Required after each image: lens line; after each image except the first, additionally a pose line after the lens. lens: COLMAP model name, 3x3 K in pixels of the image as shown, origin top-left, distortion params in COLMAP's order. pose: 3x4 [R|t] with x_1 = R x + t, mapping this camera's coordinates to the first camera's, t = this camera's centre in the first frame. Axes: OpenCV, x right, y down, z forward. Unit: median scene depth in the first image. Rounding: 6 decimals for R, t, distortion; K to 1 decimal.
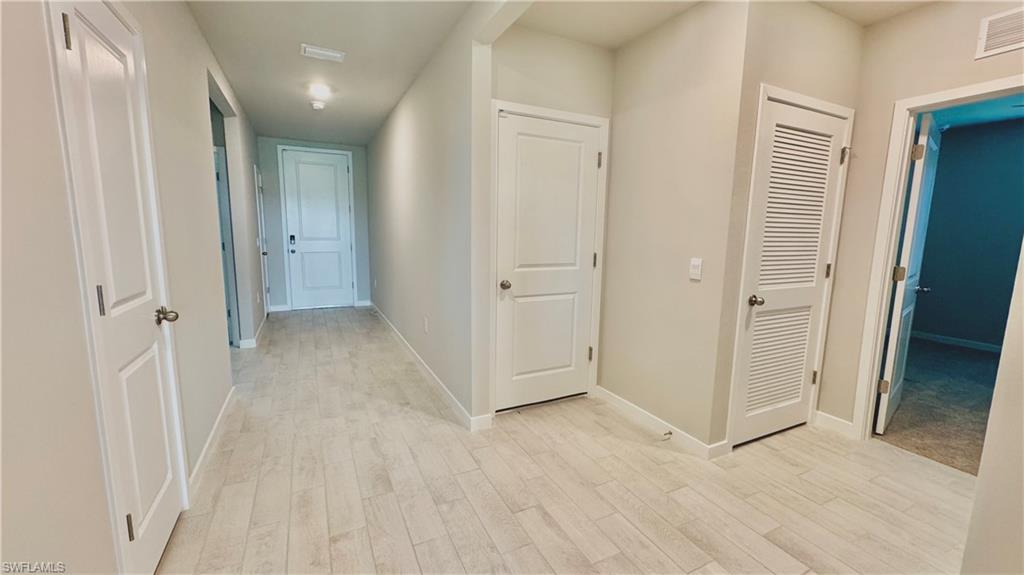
lens RADIAL K [[407.7, 0, 513.6], [0, 407.7, 286.7], [0, 0, 1]] dist [-0.002207, 0.000250]
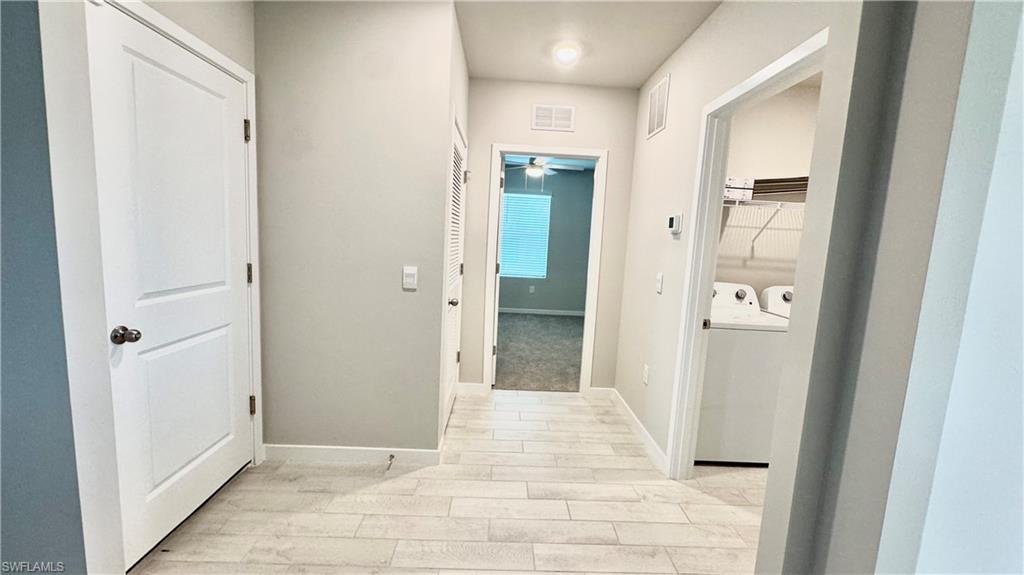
lens RADIAL K [[407.7, 0, 516.7], [0, 407.7, 288.2], [0, 0, 1]] dist [-0.002207, 0.000250]
pose [[0.425676, -0.104042, 0.898874, -0.273373], [0.083534, 0.993644, 0.075453, -0.062313], [-0.901012, 0.042968, 0.431662, 0.324976]]
